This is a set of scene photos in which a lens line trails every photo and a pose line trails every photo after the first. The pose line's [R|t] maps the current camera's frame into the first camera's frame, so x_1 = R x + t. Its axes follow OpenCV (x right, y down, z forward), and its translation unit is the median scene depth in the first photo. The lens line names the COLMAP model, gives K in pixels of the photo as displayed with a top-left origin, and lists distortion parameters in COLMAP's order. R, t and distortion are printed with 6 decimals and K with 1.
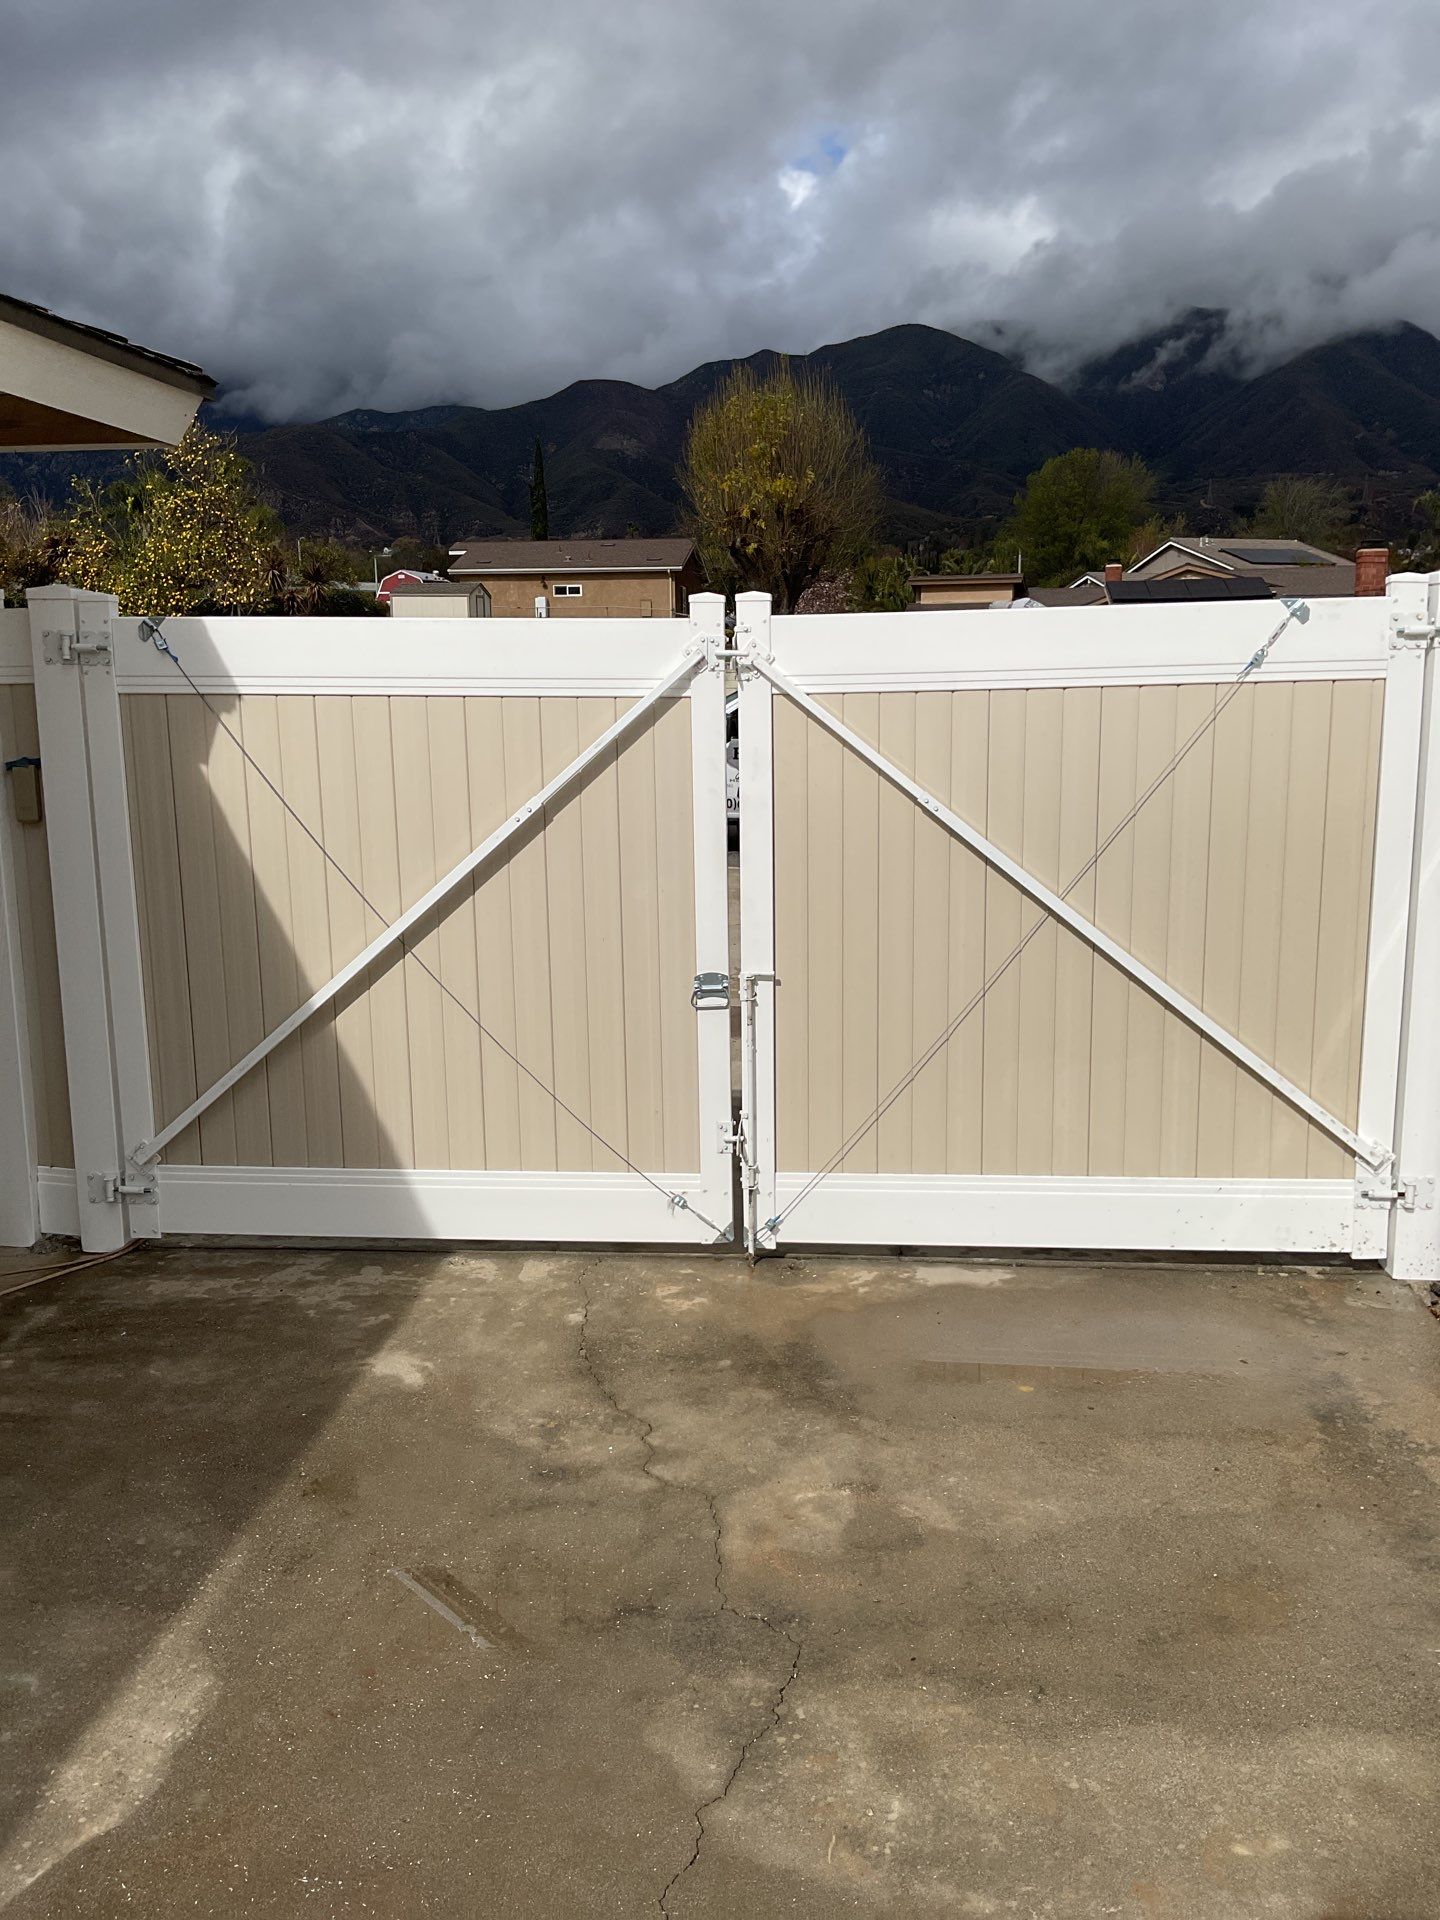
lens RADIAL K [[1597.0, 0, 721.9], [0, 1597.0, 961.4], [0, 0, 1]] dist [0.081247, -0.130630]
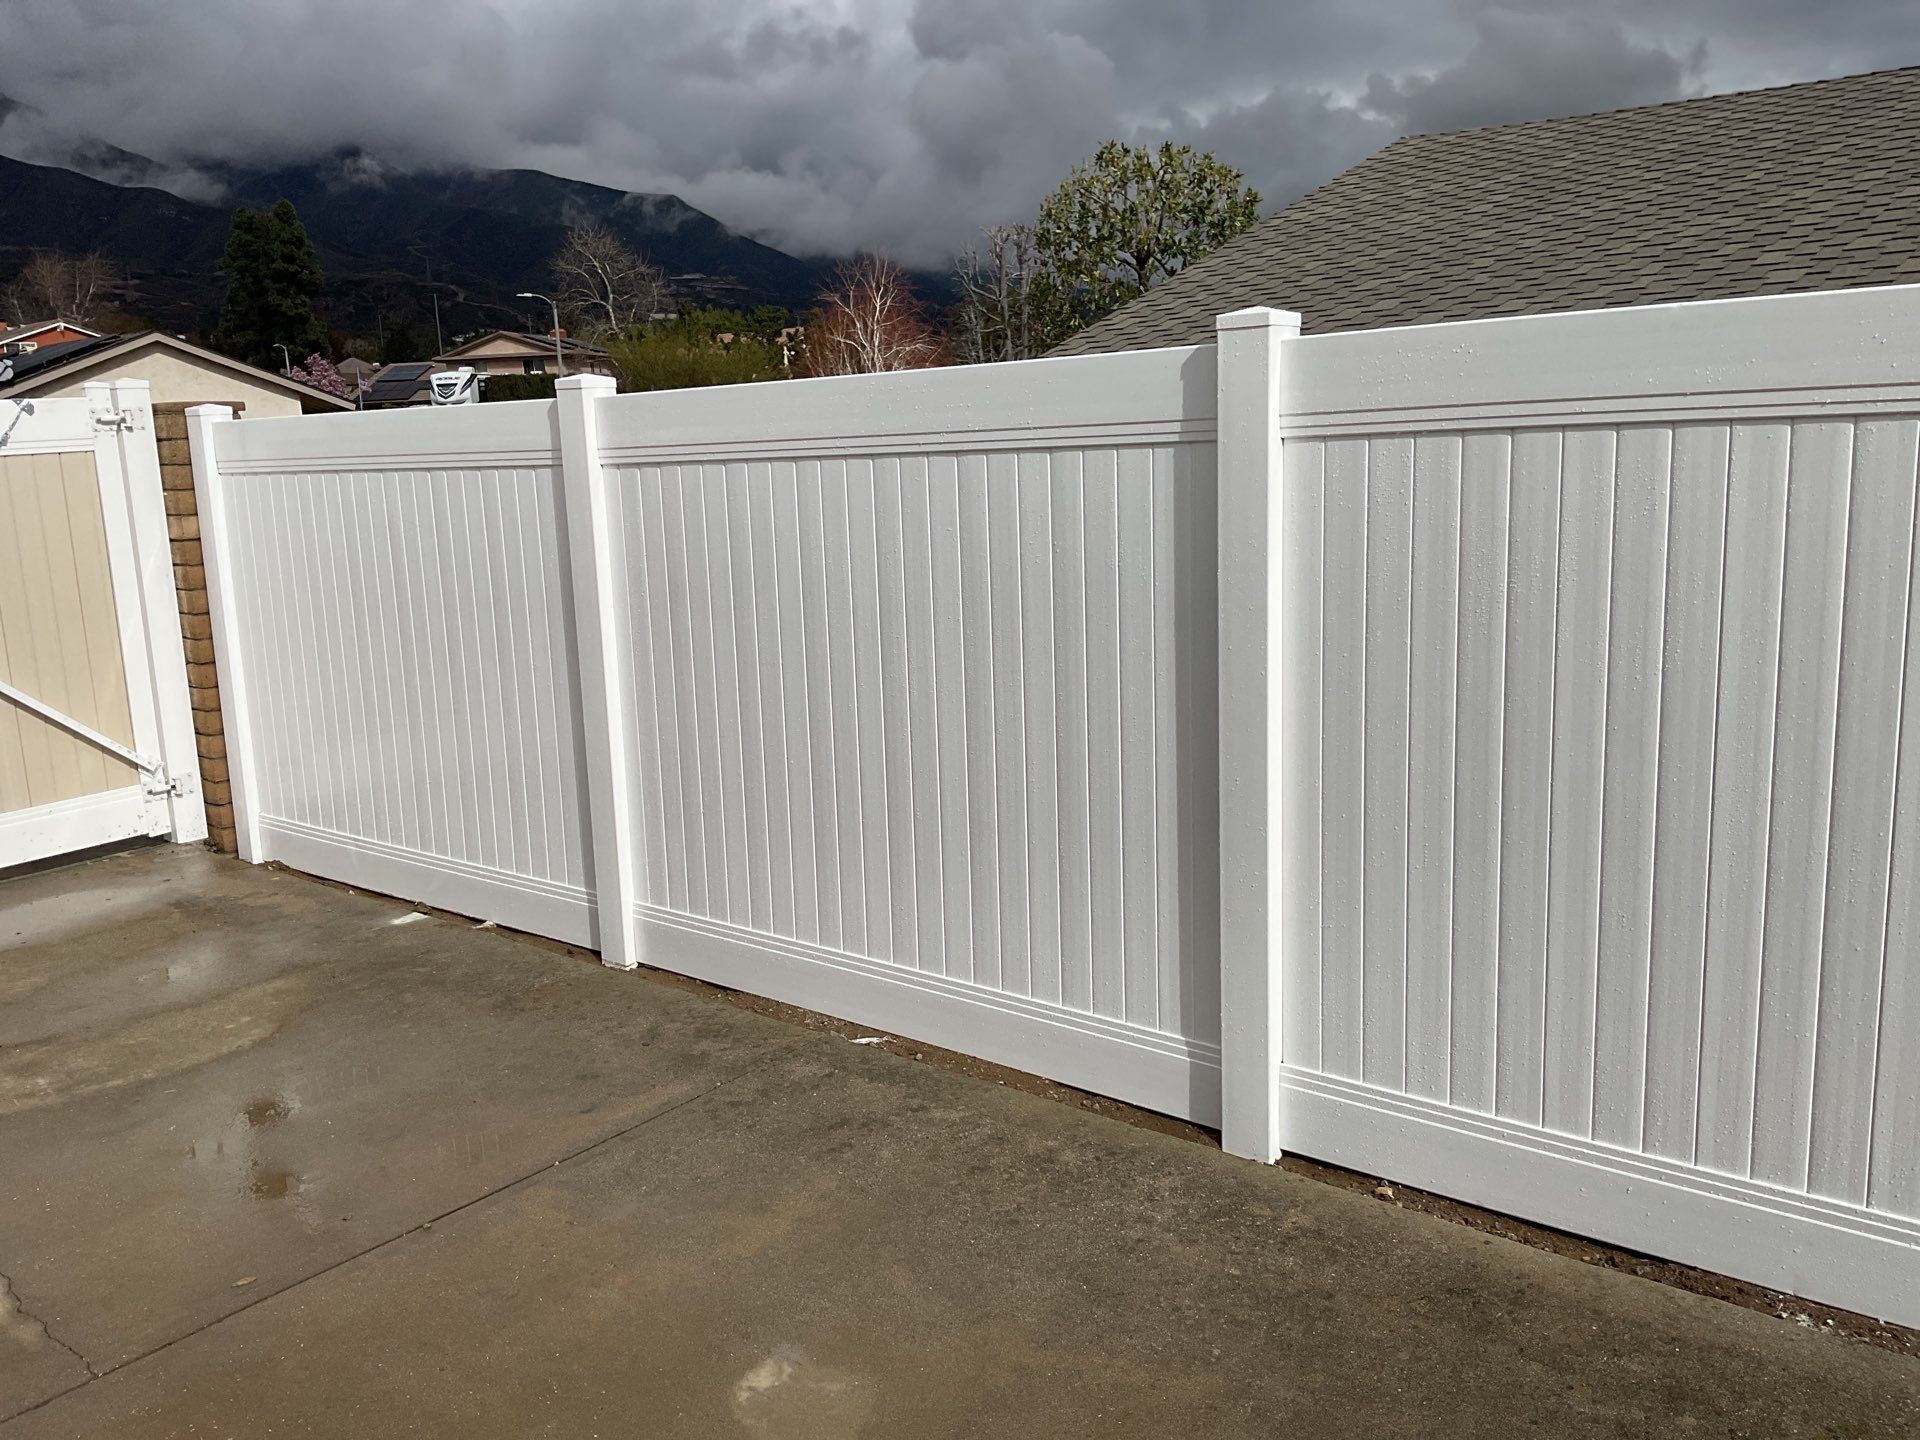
lens RADIAL K [[1597.0, 0, 943.2], [0, 1597.0, 715.7], [0, 0, 1]] dist [0.081247, -0.130630]
pose [[0.572988, -0.167355, 0.802295, -0.396906], [0.176257, 0.981186, 0.078790, 0.091095], [-0.800386, 0.096264, 0.591705, -0.520248]]
